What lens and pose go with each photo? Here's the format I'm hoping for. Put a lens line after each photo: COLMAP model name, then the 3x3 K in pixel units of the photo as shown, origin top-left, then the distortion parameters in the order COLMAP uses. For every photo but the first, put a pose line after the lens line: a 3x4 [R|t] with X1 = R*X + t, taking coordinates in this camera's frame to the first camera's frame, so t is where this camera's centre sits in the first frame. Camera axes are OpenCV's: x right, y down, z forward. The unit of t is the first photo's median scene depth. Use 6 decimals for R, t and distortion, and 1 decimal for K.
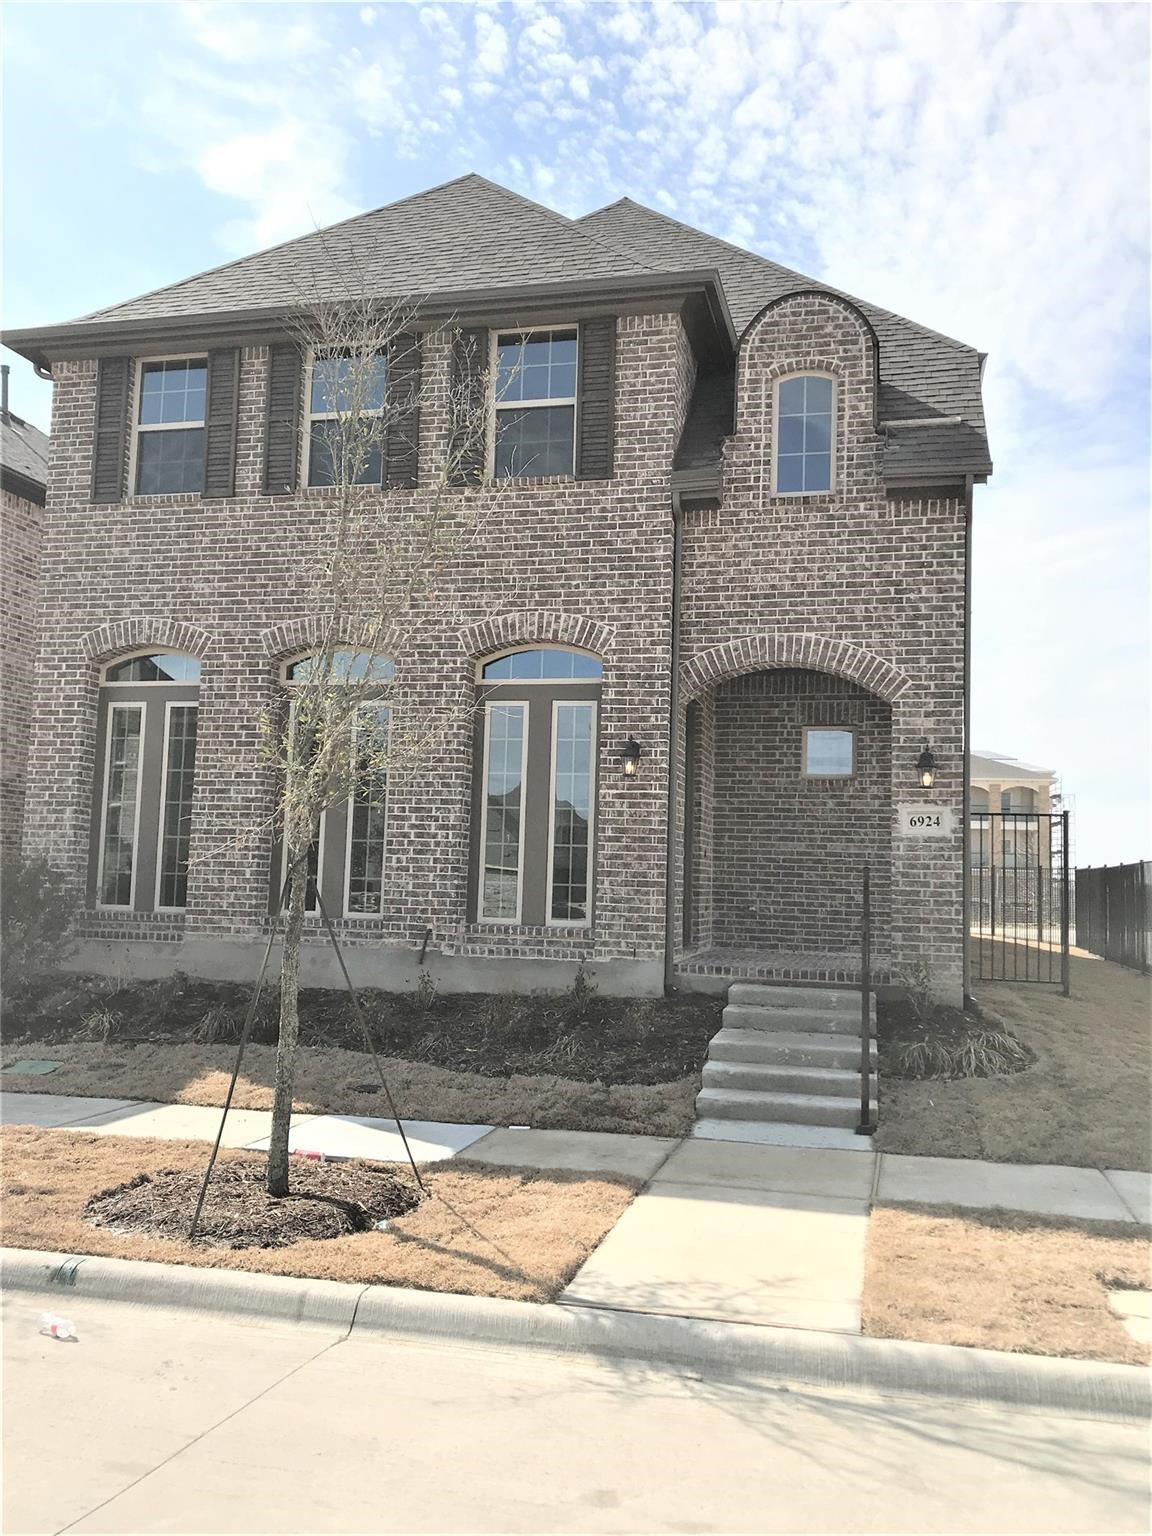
lens RADIAL K [[1237.1, 0, 576.0], [0, 1237.1, 768.0], [0, 0, 1]] dist [0.100236, -0.209039]
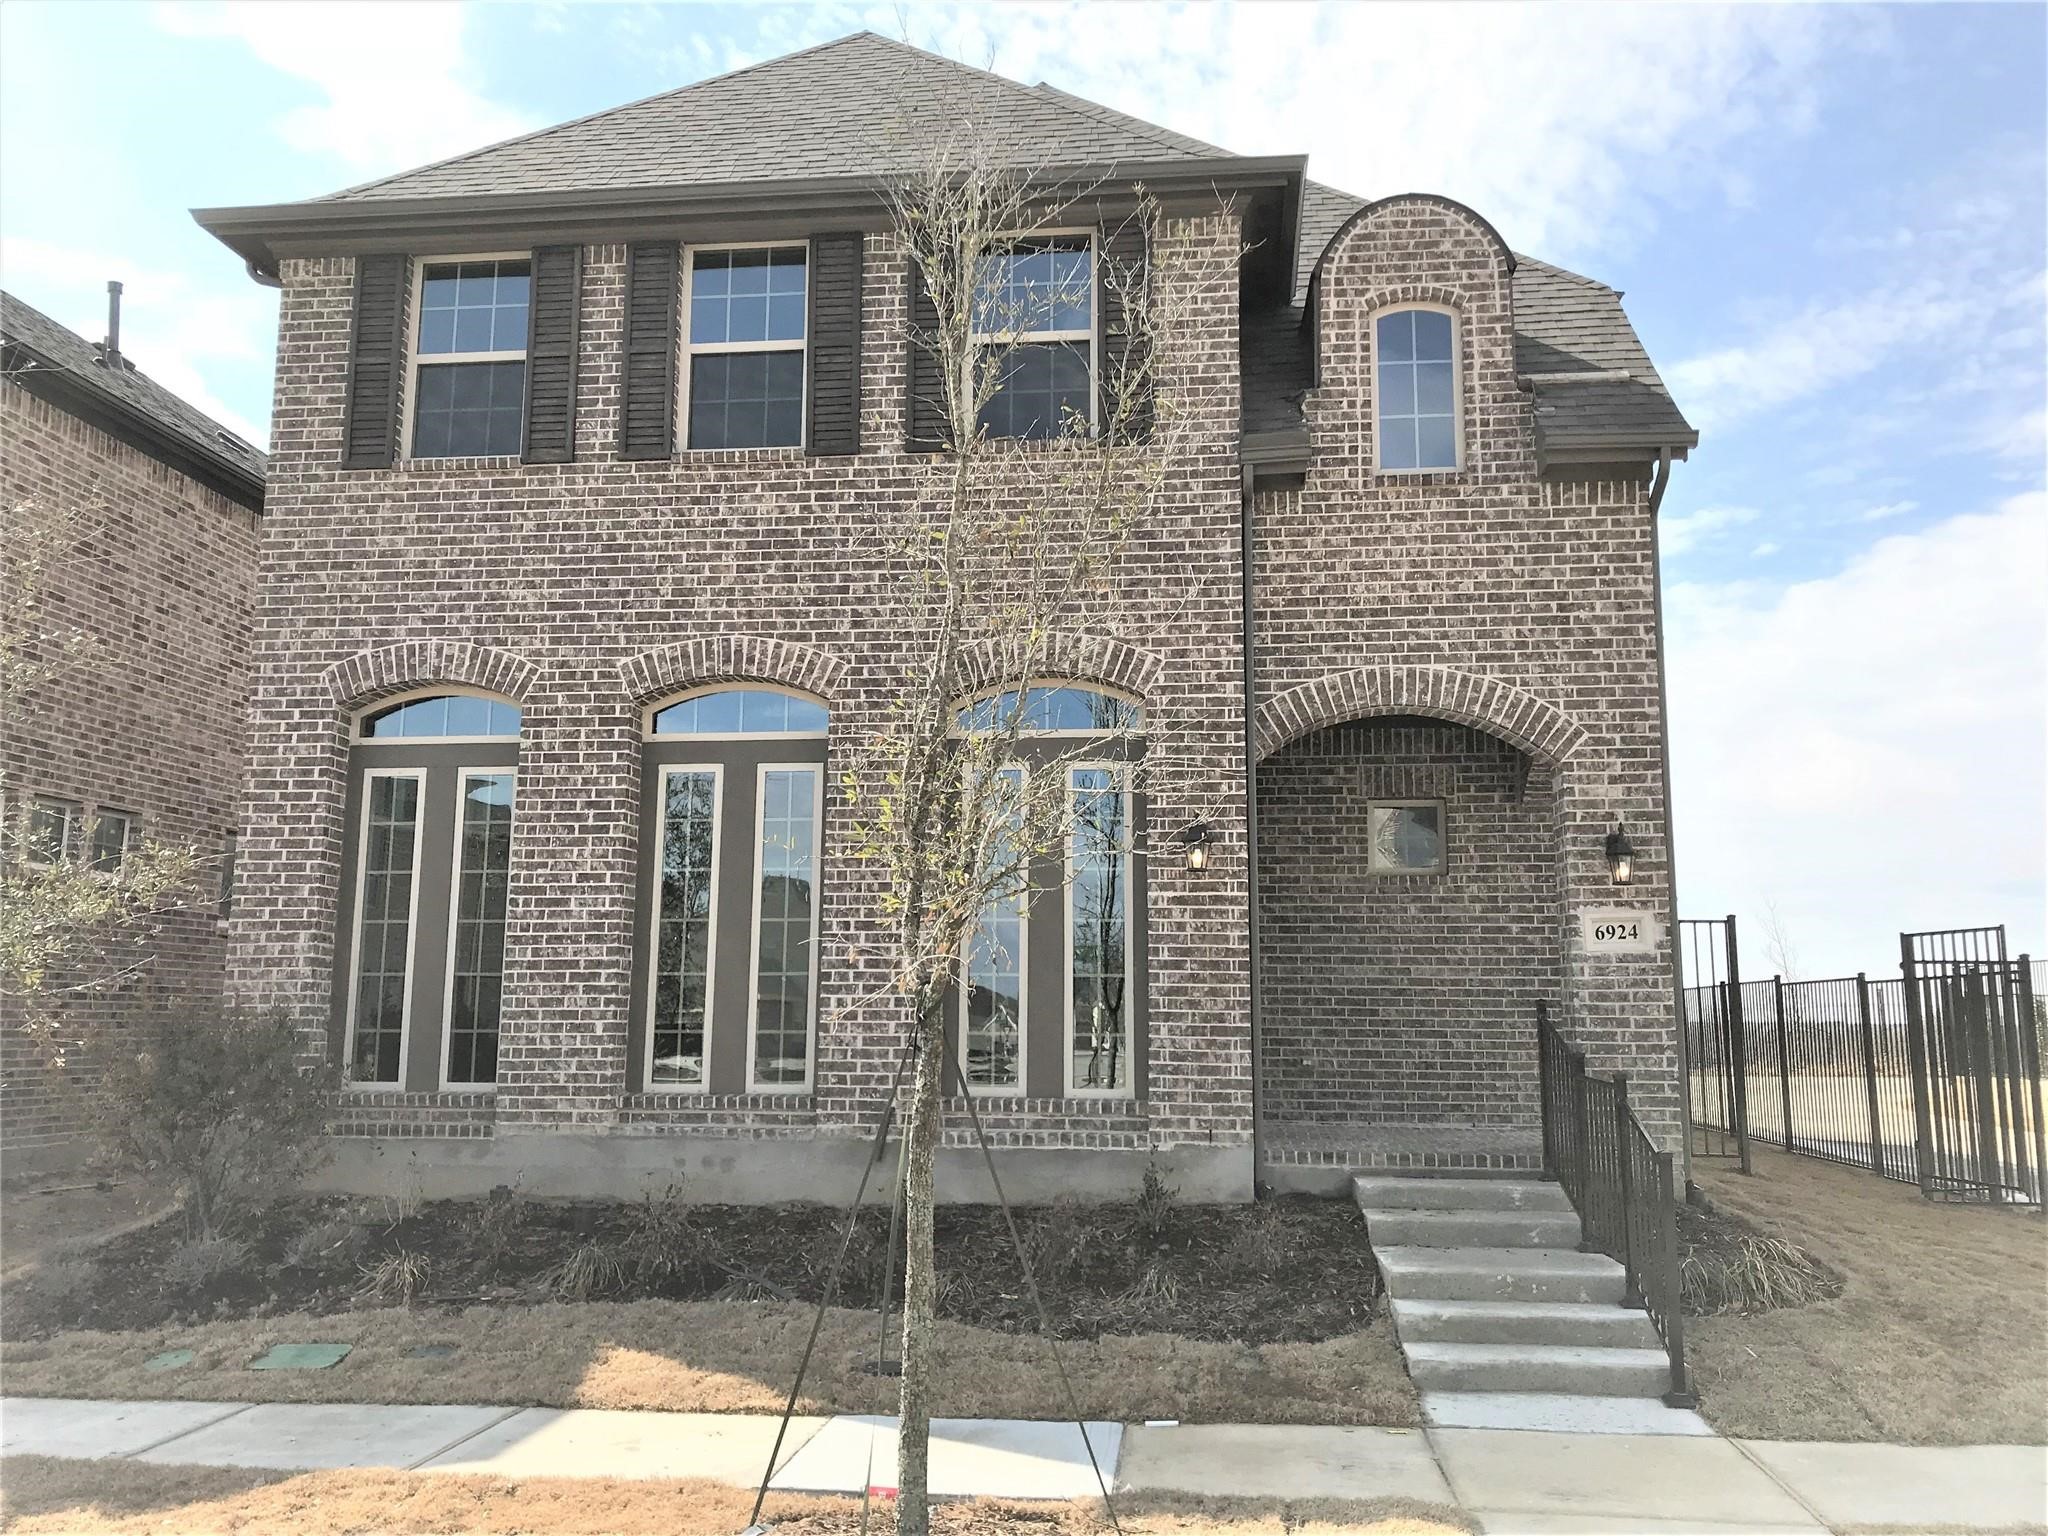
lens RADIAL K [[1663.9, 0, 1030.8], [0, 1663.9, 750.9], [0, 0, 1]] dist [0.072961, -0.132388]
pose [[0.991573, -0.001320, 0.129540, -0.157719], [0.010397, 0.997533, -0.069420, 0.002923], [-0.129128, 0.070182, 0.989141, 0.095448]]
